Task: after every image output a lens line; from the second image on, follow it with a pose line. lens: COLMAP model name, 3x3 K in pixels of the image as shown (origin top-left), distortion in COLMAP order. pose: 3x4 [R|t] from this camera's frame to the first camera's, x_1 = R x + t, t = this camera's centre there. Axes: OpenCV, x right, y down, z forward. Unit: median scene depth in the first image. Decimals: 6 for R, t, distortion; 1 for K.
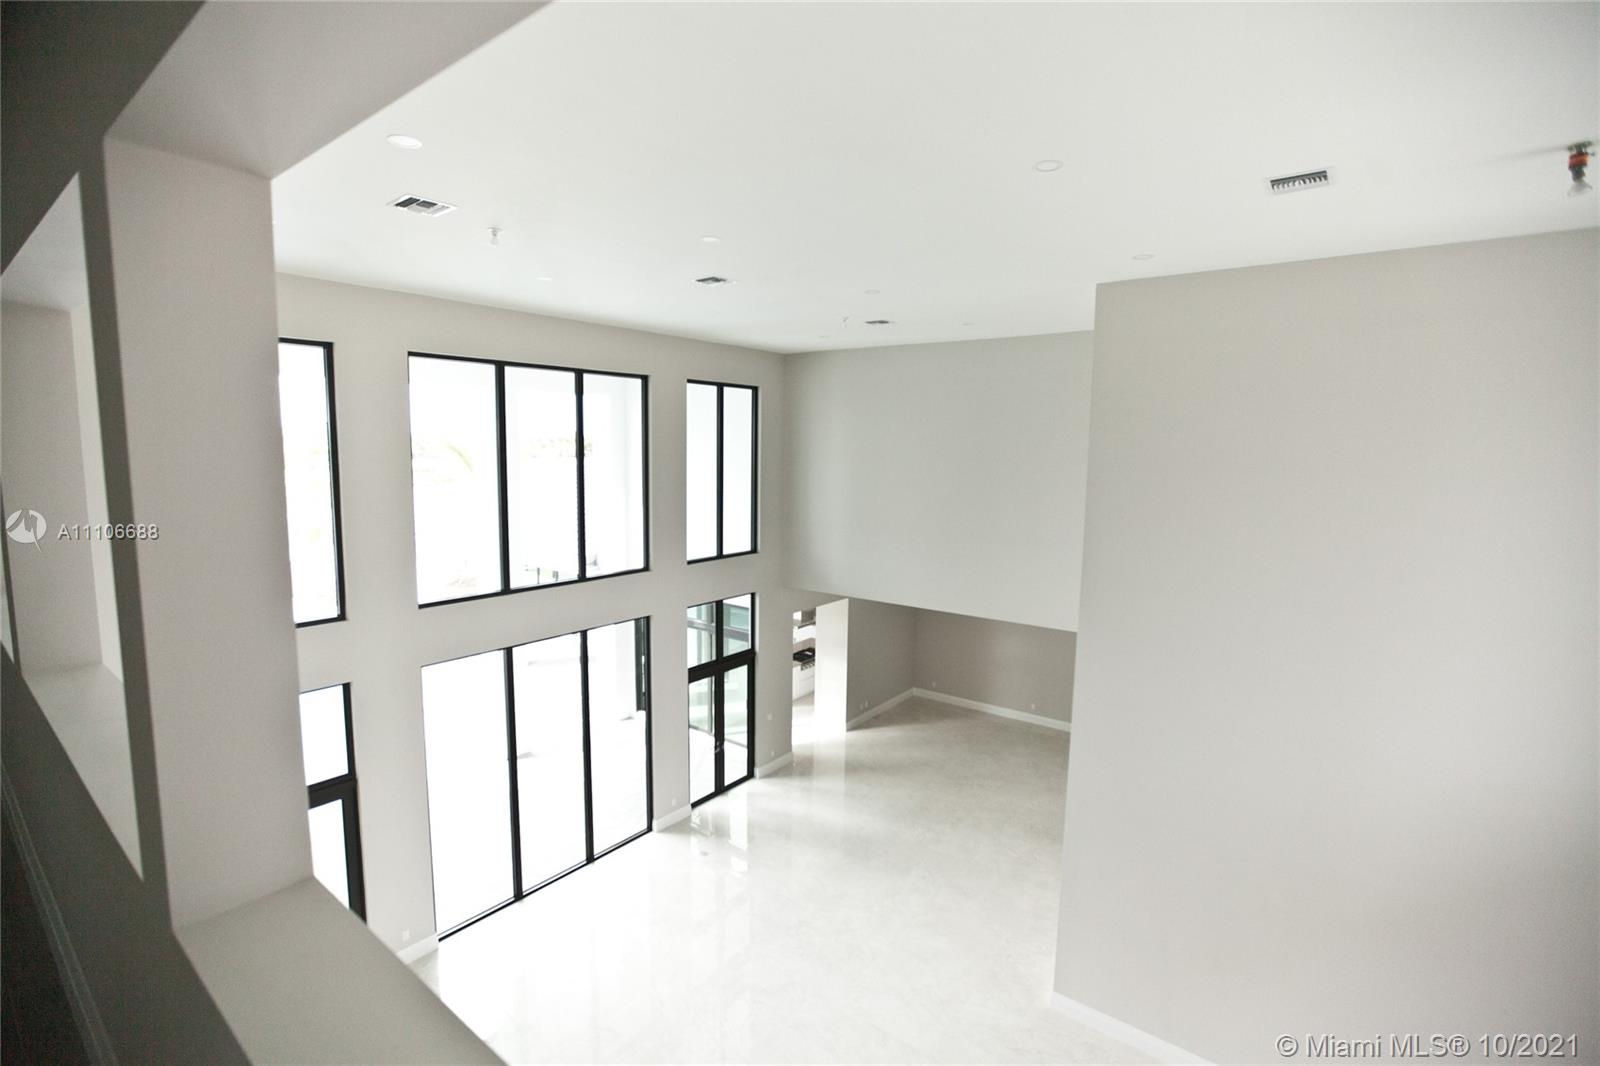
lens RADIAL K [[725.4, 0, 809.8], [0, 725.4, 530.2], [0, 0, 1]] dist [-0.043006, 0.012667]
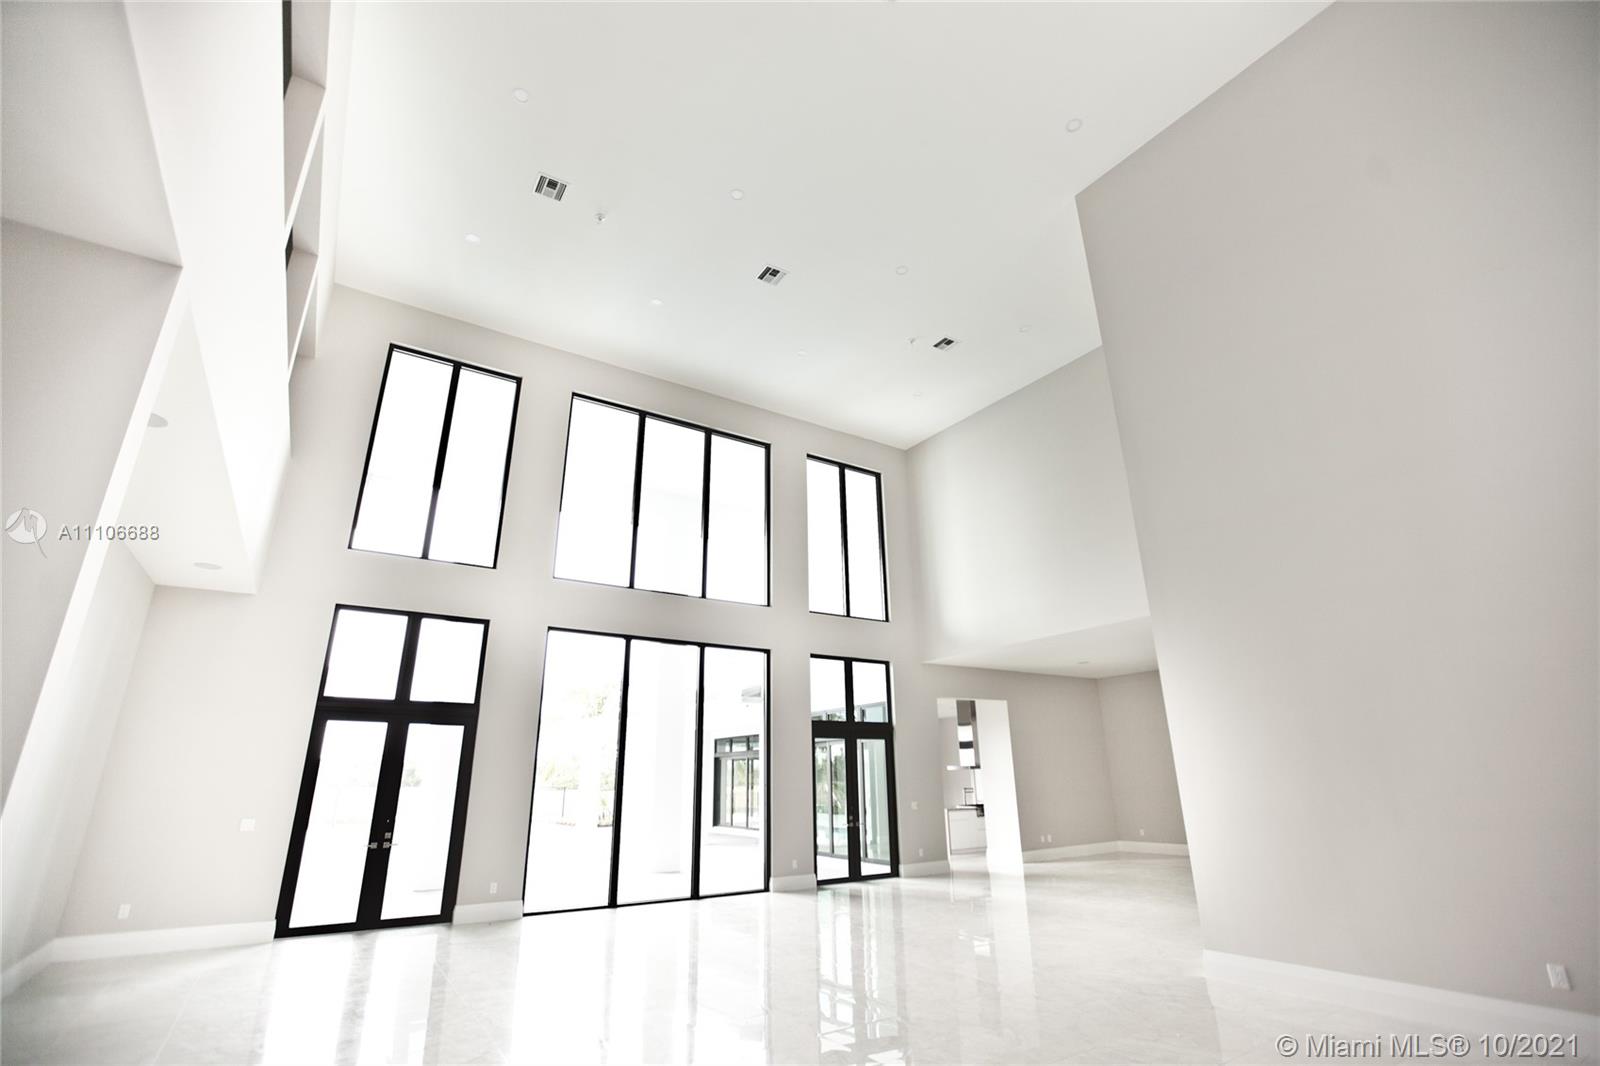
lens RADIAL K [[725.4, 0, 807.8], [0, 725.4, 517.6], [0, 0, 1]] dist [-0.043006, 0.012667]
pose [[0.943992, -0.141970, -0.297867, 0.153129], [-0.003042, 0.898927, -0.438089, 0.367734], [0.329956, 0.414458, 0.848147, 0.051316]]
